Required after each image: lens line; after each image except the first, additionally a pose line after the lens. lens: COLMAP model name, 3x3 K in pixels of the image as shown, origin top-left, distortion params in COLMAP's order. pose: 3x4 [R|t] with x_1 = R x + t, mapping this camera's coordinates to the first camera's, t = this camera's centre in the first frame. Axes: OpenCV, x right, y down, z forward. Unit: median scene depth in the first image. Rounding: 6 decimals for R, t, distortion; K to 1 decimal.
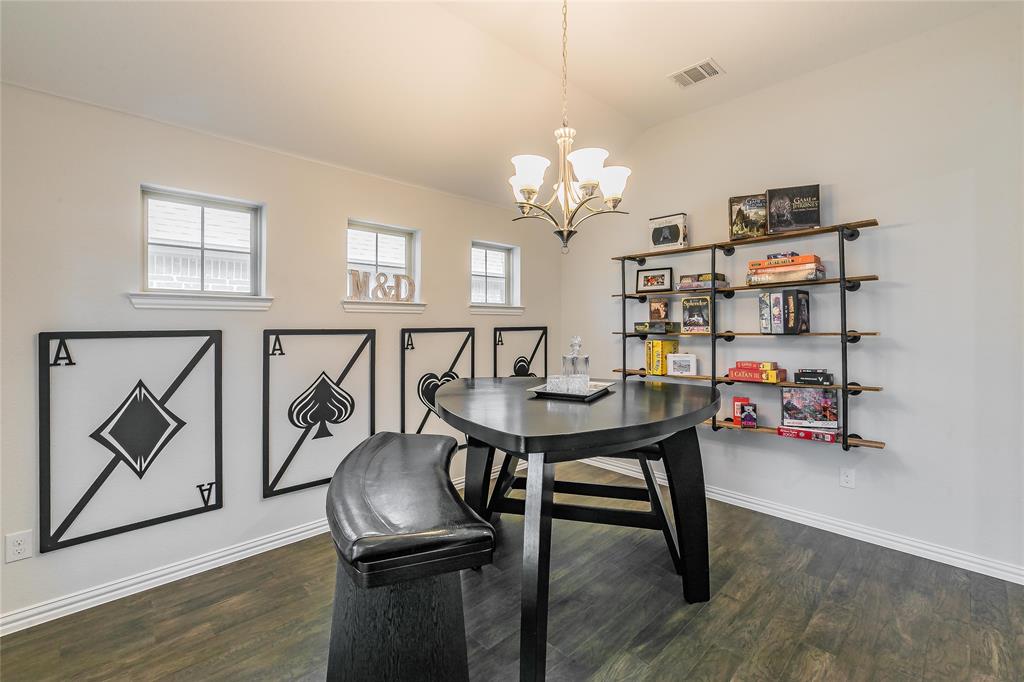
lens RADIAL K [[437.4, 0, 546.4], [0, 437.4, 319.6], [0, 0, 1]] dist [-0.001301, -0.000203]
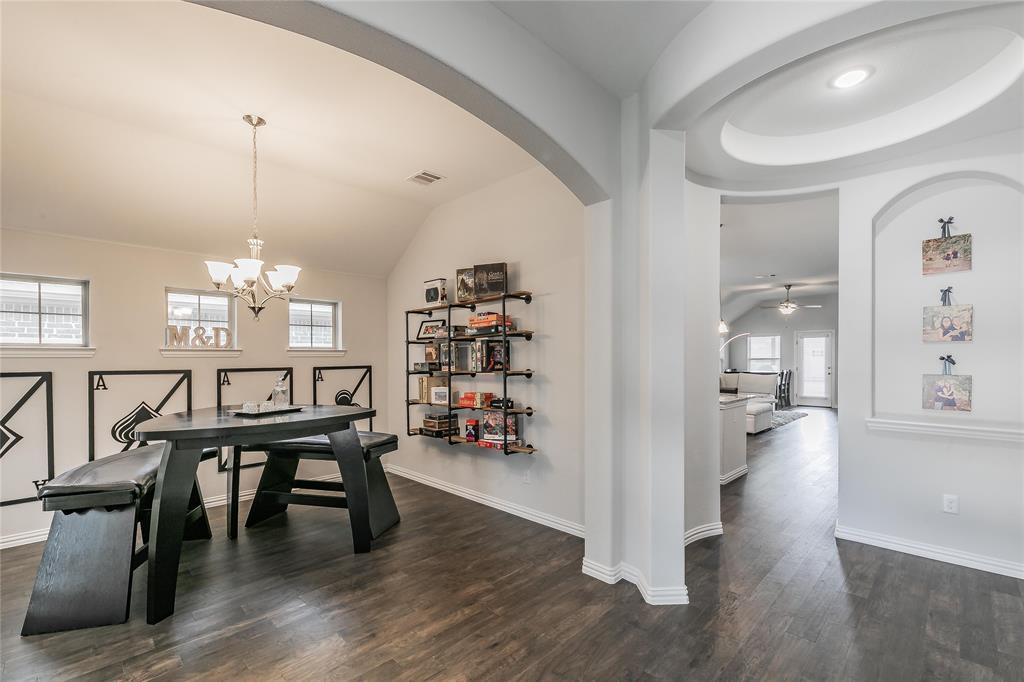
lens RADIAL K [[437.4, 0, 522.4], [0, 437.4, 359.2], [0, 0, 1]] dist [-0.001301, -0.000203]
pose [[0.999927, -0.004938, 0.011069, 0.608385], [0.004801, 0.999912, 0.012369, -0.022137], [-0.011129, -0.012315, 0.999862, -0.339685]]
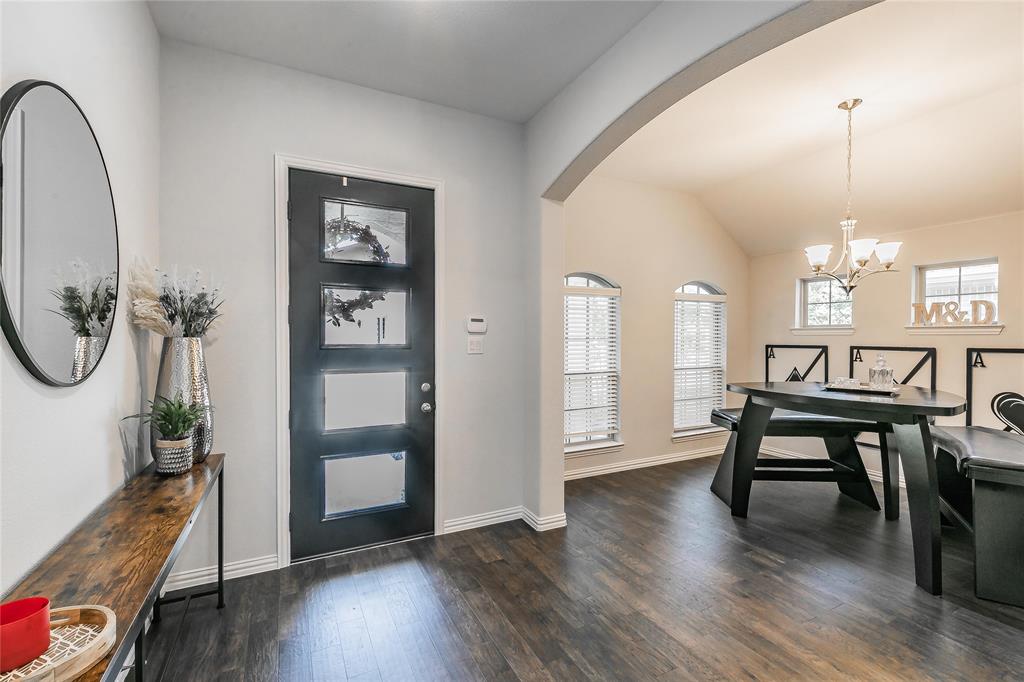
lens RADIAL K [[437.4, 0, 514.0], [0, 437.4, 338.1], [0, 0, 1]] dist [-0.001301, -0.000203]
pose [[-0.294130, 0.003427, -0.955759, 1.209694], [0.007473, 0.999971, 0.001285, -0.017806], [0.955736, -0.006765, -0.294148, 0.206843]]
